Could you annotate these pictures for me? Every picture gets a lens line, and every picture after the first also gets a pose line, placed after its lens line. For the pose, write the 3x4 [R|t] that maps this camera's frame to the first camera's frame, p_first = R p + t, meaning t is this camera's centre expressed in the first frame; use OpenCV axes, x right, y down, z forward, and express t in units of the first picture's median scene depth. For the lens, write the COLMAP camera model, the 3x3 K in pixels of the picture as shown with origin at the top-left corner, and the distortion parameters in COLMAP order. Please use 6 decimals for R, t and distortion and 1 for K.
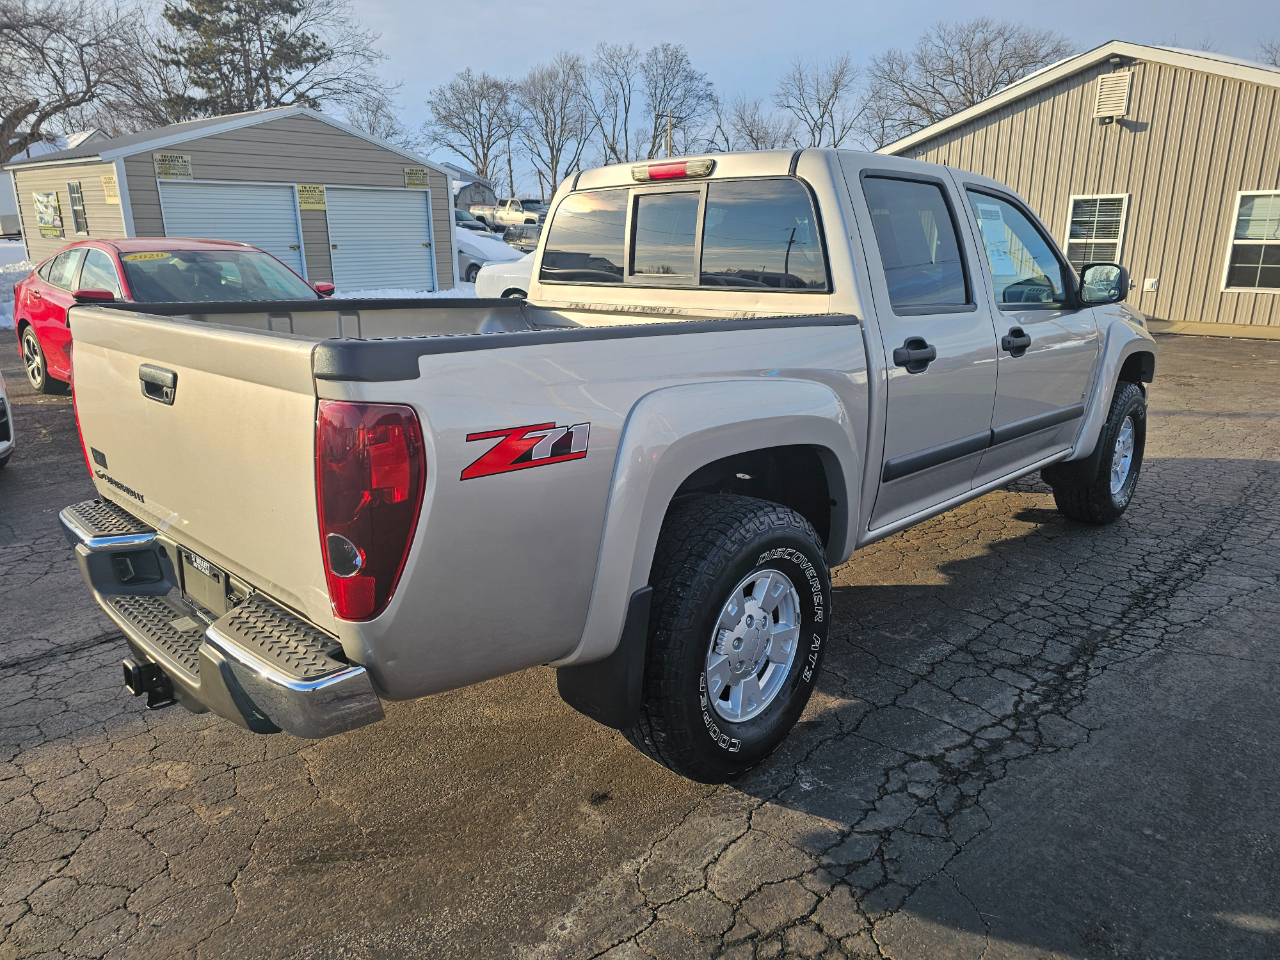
lens RADIAL K [[856.4, 0, 643.9], [0, 856.4, 468.6], [0, 0, 1]] dist [0.045495, -0.030849]
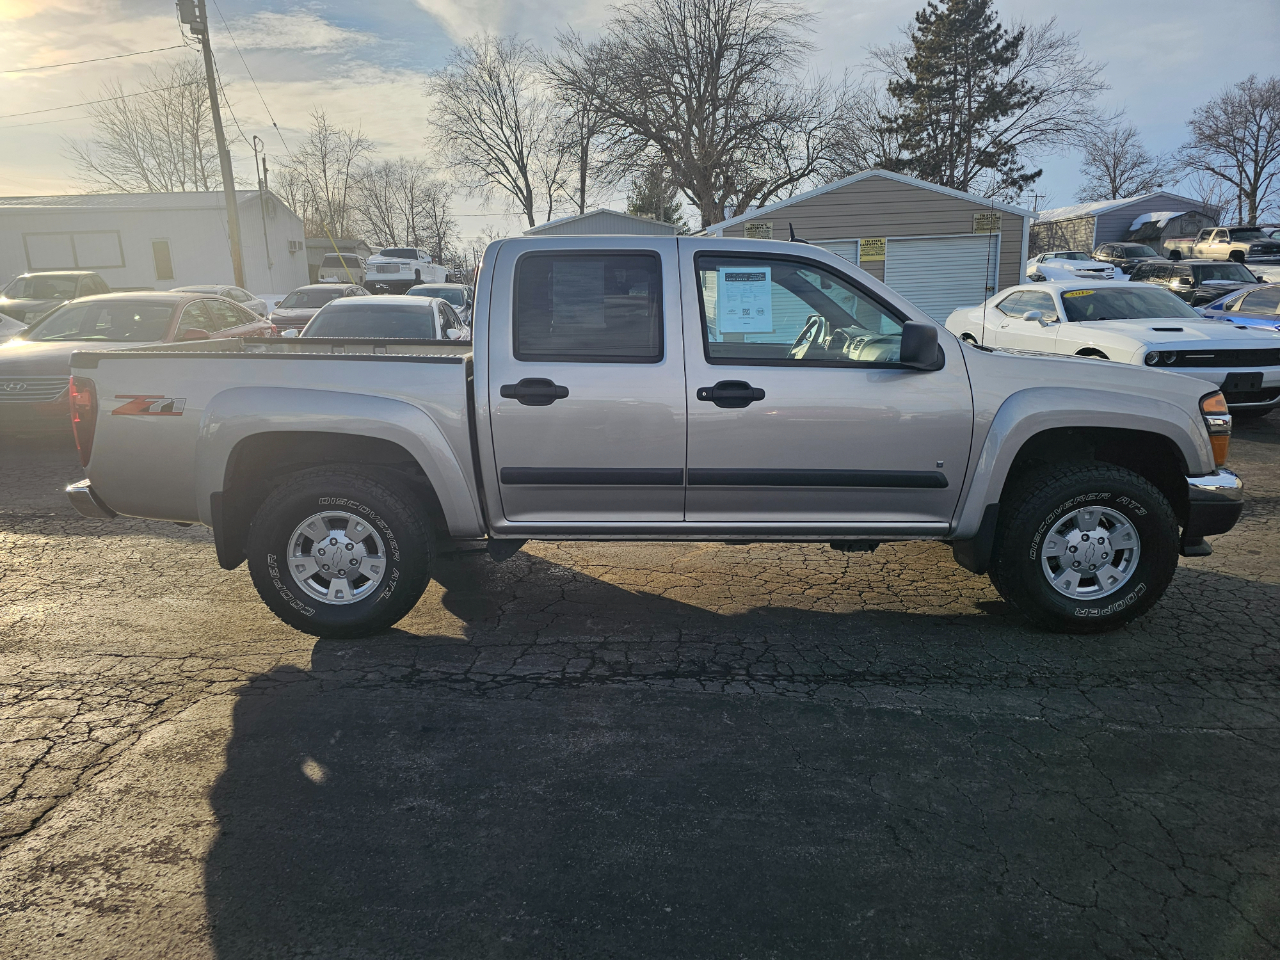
lens RADIAL K [[856.4, 0, 632.7], [0, 856.4, 485.3], [0, 0, 1]] dist [0.045495, -0.030849]
pose [[0.696642, 0.143556, -0.702910, 0.220872], [-0.163115, 0.985809, 0.039672, -0.010977], [0.698630, 0.087018, 0.710172, 0.031849]]
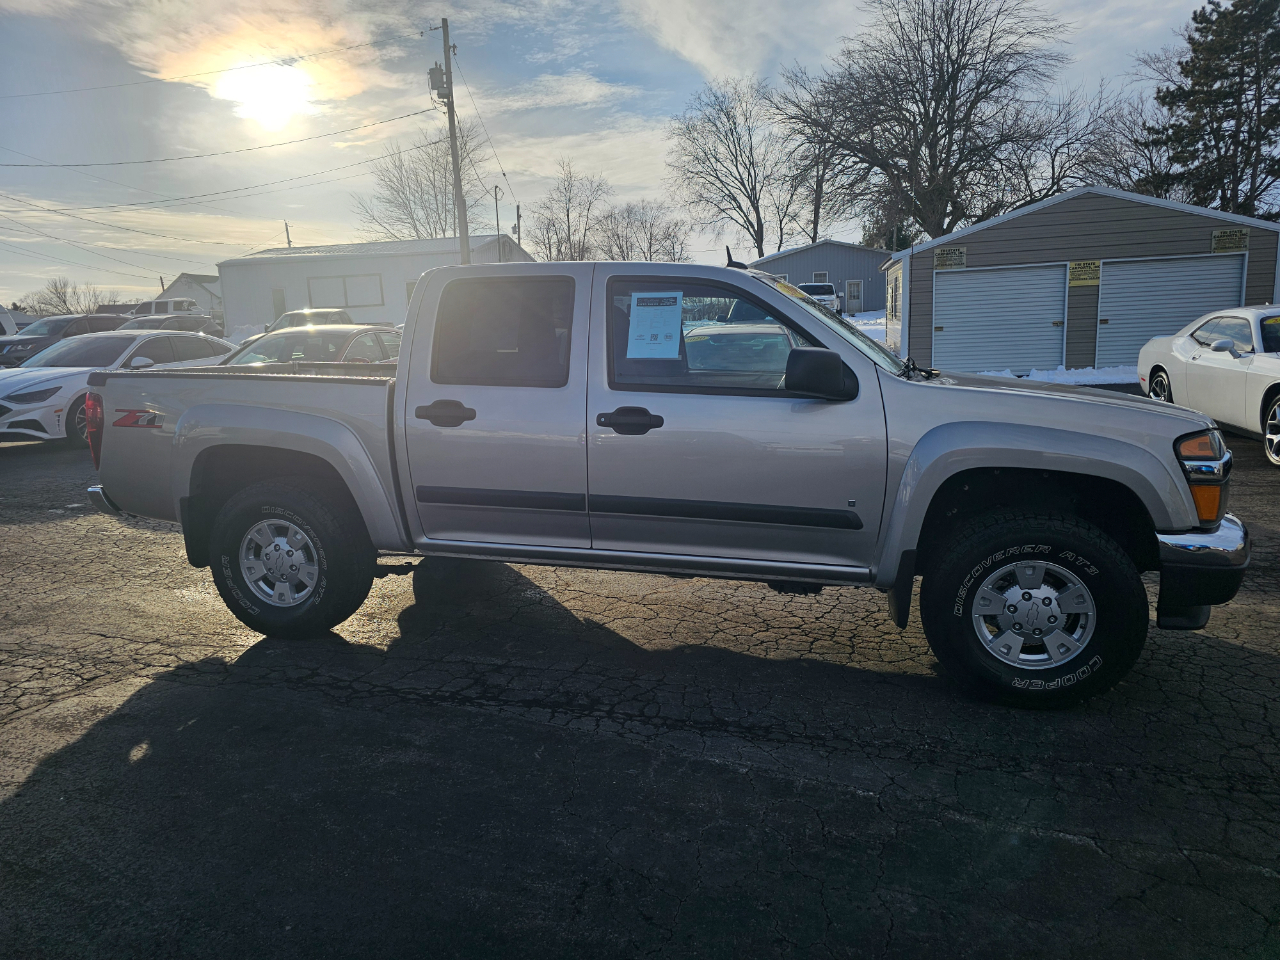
lens RADIAL K [[856.4, 0, 640.1], [0, 856.4, 482.7], [0, 0, 1]] dist [0.045495, -0.030849]
pose [[0.484190, 0.140892, -0.863545, 0.267411], [-0.198072, 0.978979, 0.048666, -0.024732], [0.852249, 0.147481, 0.501918, 0.098435]]
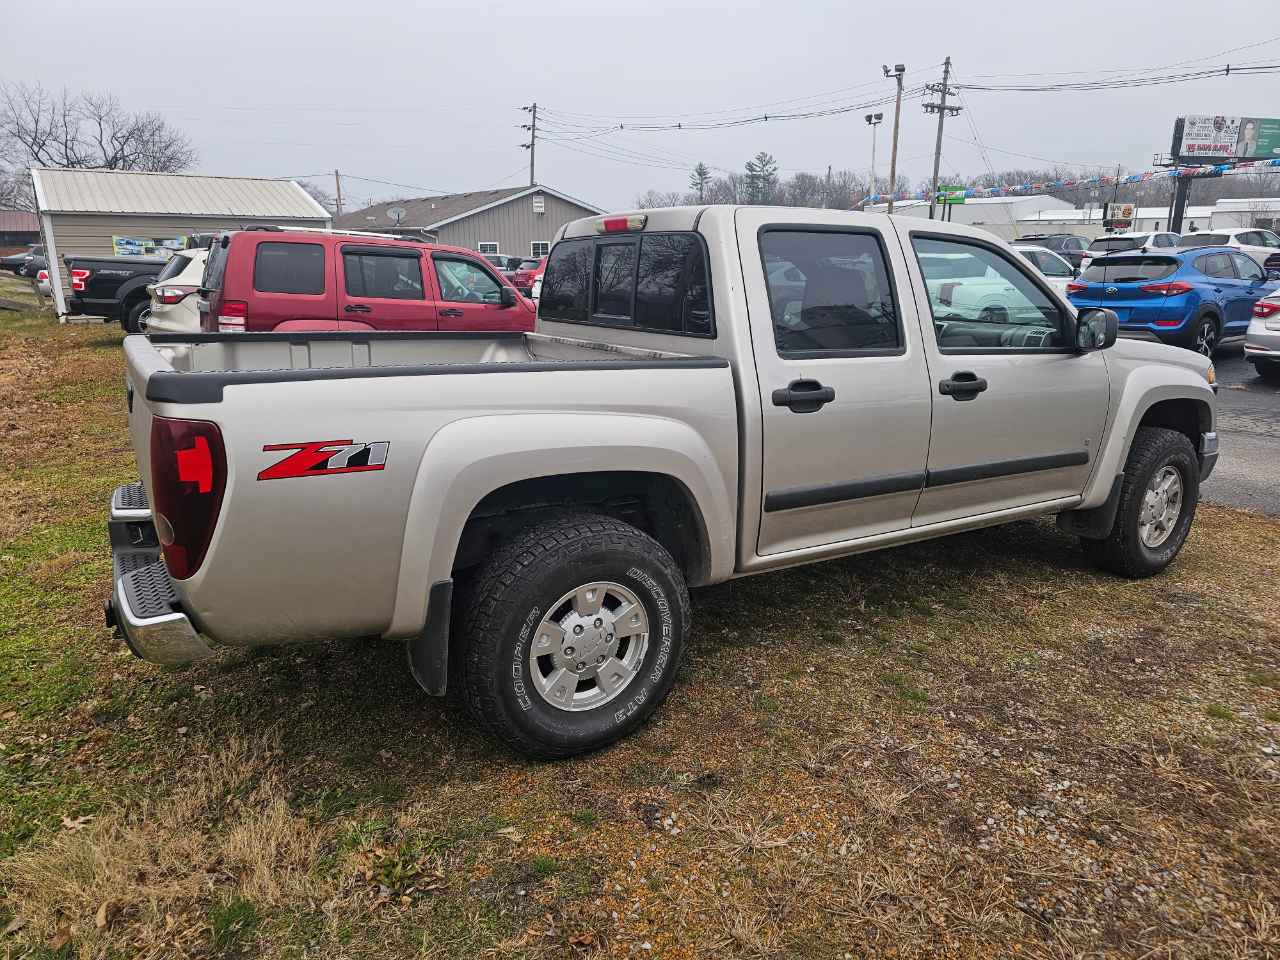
lens RADIAL K [[856.4, 0, 639.3], [0, 856.4, 468.2], [0, 0, 1]] dist [0.045495, -0.030849]
pose [[0.967785, 0.059603, -0.244621, 0.062592], [-0.064877, 0.997801, -0.013553, -0.002279], [0.243276, 0.028986, 0.969524, -0.013757]]
